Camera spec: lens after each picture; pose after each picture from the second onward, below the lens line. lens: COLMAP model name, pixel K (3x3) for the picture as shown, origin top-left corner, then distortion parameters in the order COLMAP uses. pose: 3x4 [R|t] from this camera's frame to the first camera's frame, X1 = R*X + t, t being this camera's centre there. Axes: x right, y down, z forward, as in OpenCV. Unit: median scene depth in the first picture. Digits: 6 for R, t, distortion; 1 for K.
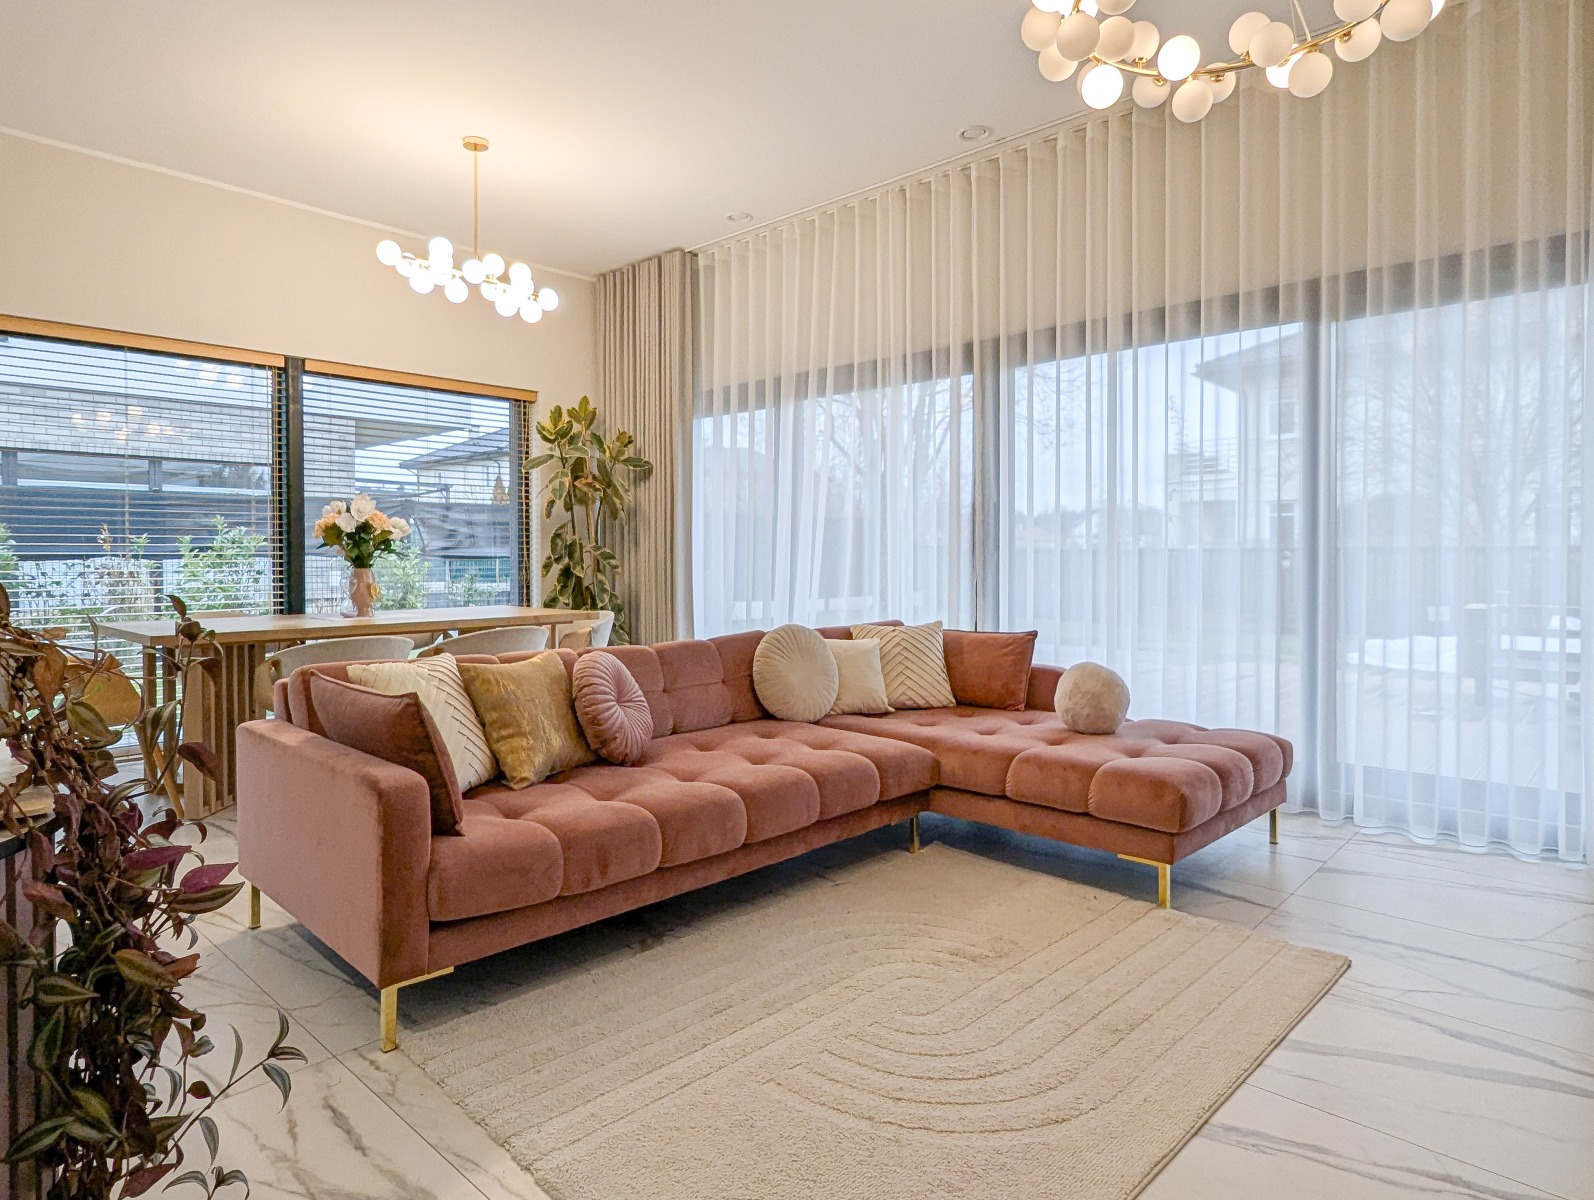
lens RADIAL K [[954.1, 0, 794.5], [0, 954.1, 539.2], [0, 0, 1]] dist [0.041863, -0.027069]
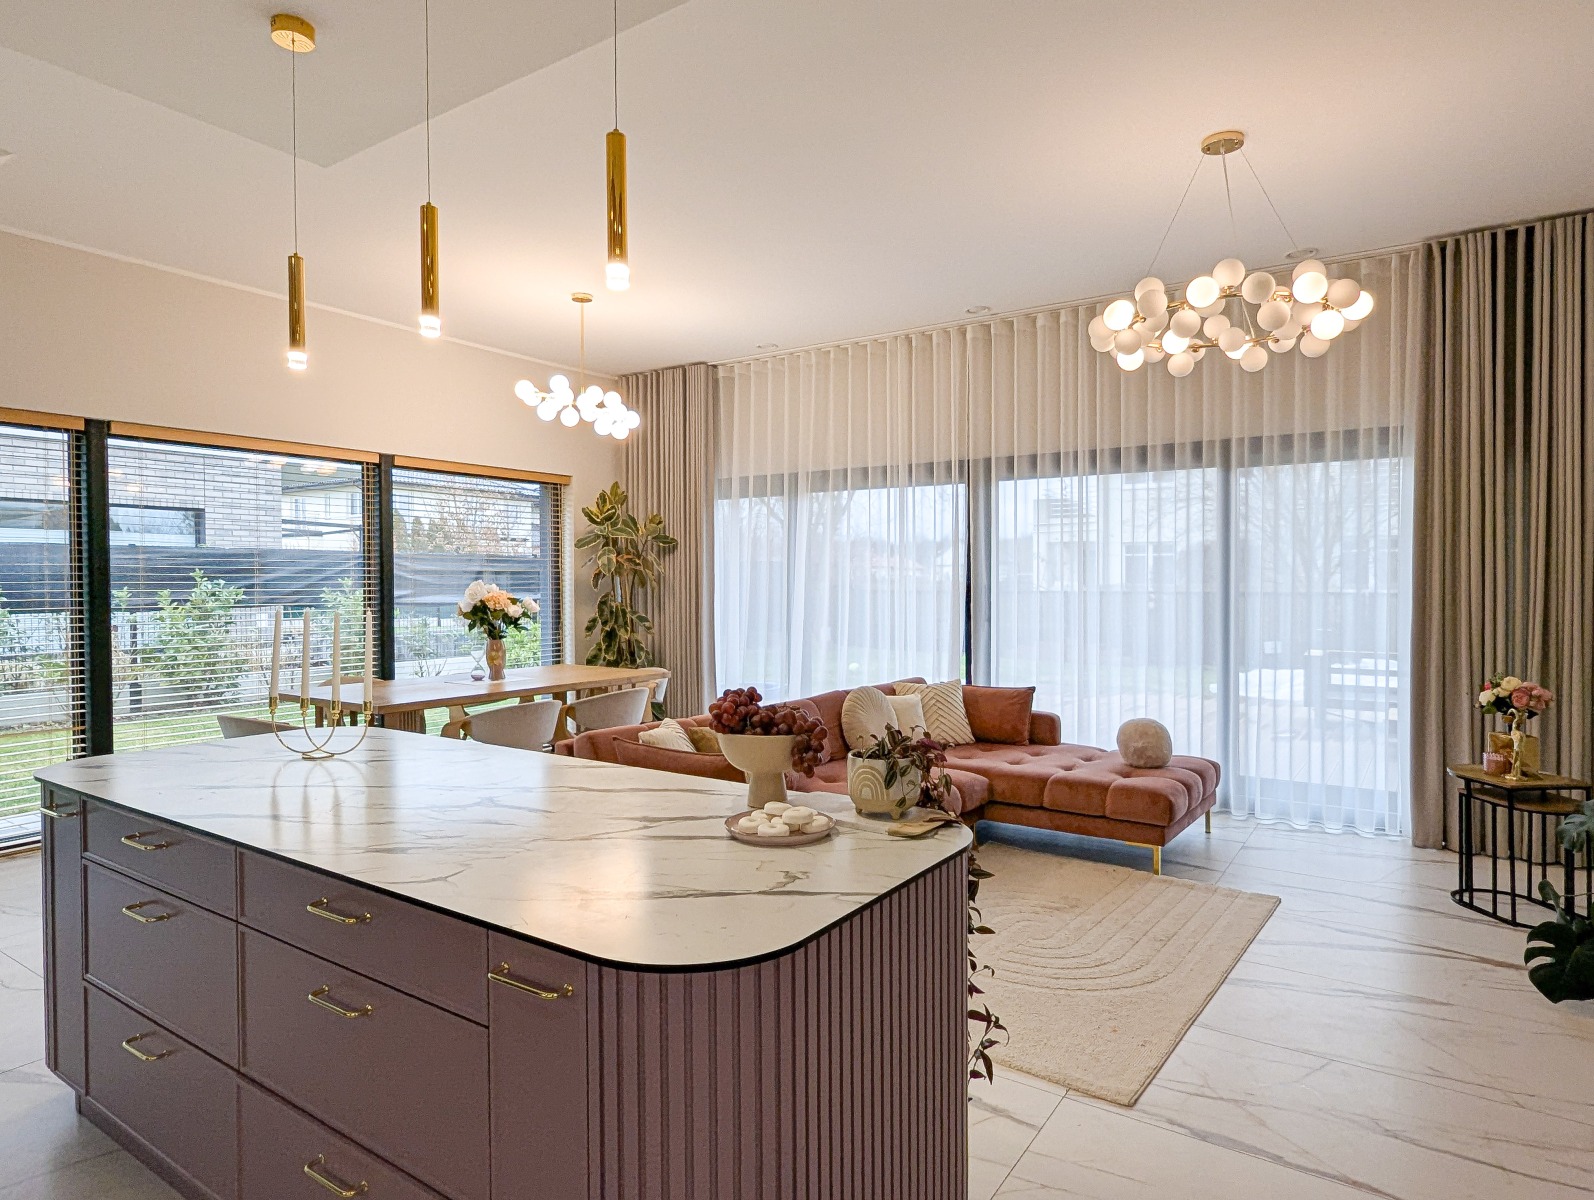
lens RADIAL K [[927.7, 0, 795.0], [0, 927.7, 567.1], [0, 0, 1]] dist [0.007859, 0.000834]
pose [[0.992155, -0.002078, 0.125000, -0.243786], [0.002565, 0.999990, -0.003740, -0.067955], [-0.124991, 0.004032, 0.992150, -0.261121]]
